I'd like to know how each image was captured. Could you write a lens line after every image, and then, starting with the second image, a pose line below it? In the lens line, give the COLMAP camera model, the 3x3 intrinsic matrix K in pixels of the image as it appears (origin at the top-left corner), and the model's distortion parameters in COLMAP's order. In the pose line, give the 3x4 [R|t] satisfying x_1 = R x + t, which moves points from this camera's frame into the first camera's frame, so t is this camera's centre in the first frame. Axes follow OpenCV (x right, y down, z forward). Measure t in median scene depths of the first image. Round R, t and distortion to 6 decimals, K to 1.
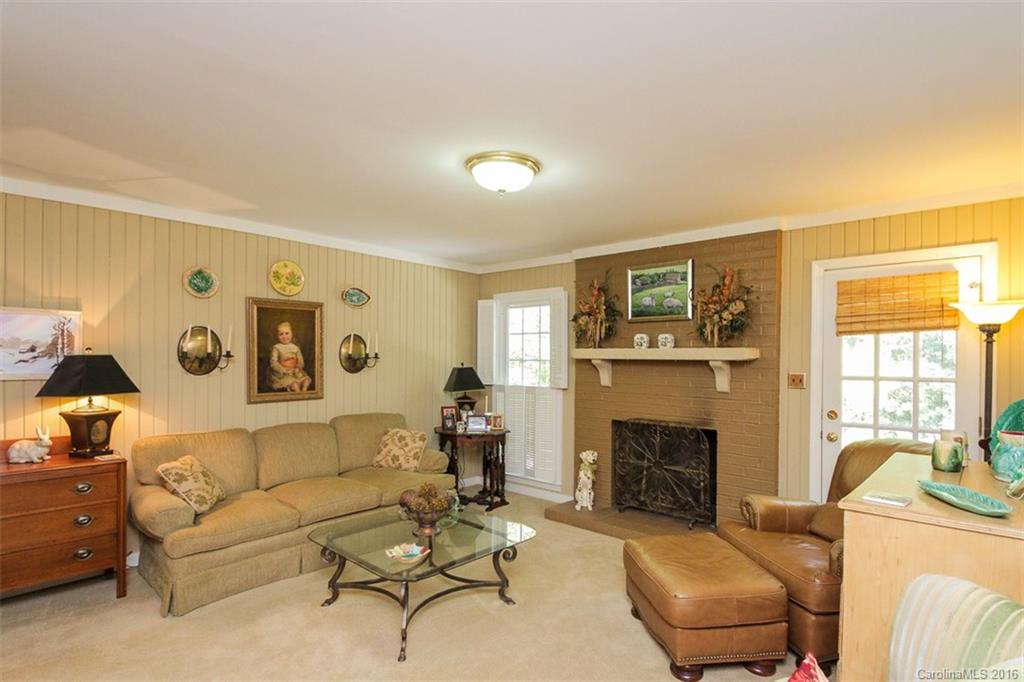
lens RADIAL K [[493.3, 0, 507.6], [0, 493.3, 355.7], [0, 0, 1]] dist [0.001363, -0.000103]
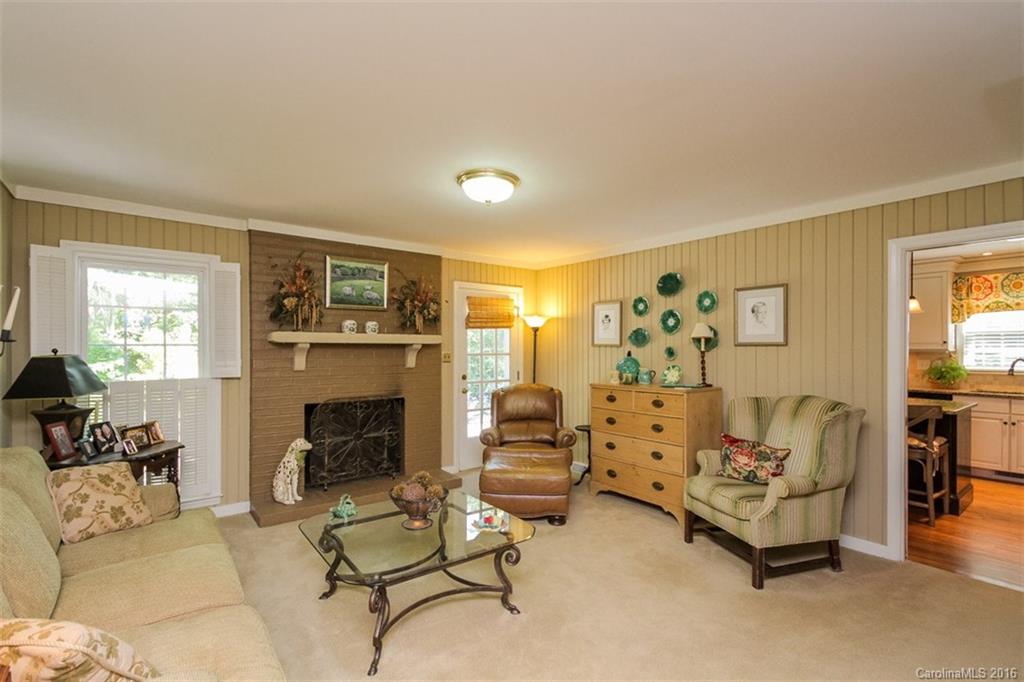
lens RADIAL K [[461.7, 0, 512.0], [0, 461.7, 349.9], [0, 0, 1]] dist [-0.018325, -0.000301]
pose [[0.200480, -0.012724, 0.979615, -0.665736], [-0.005142, 0.999888, 0.014040, 0.005930], [-0.979684, -0.007851, 0.200392, 0.441957]]
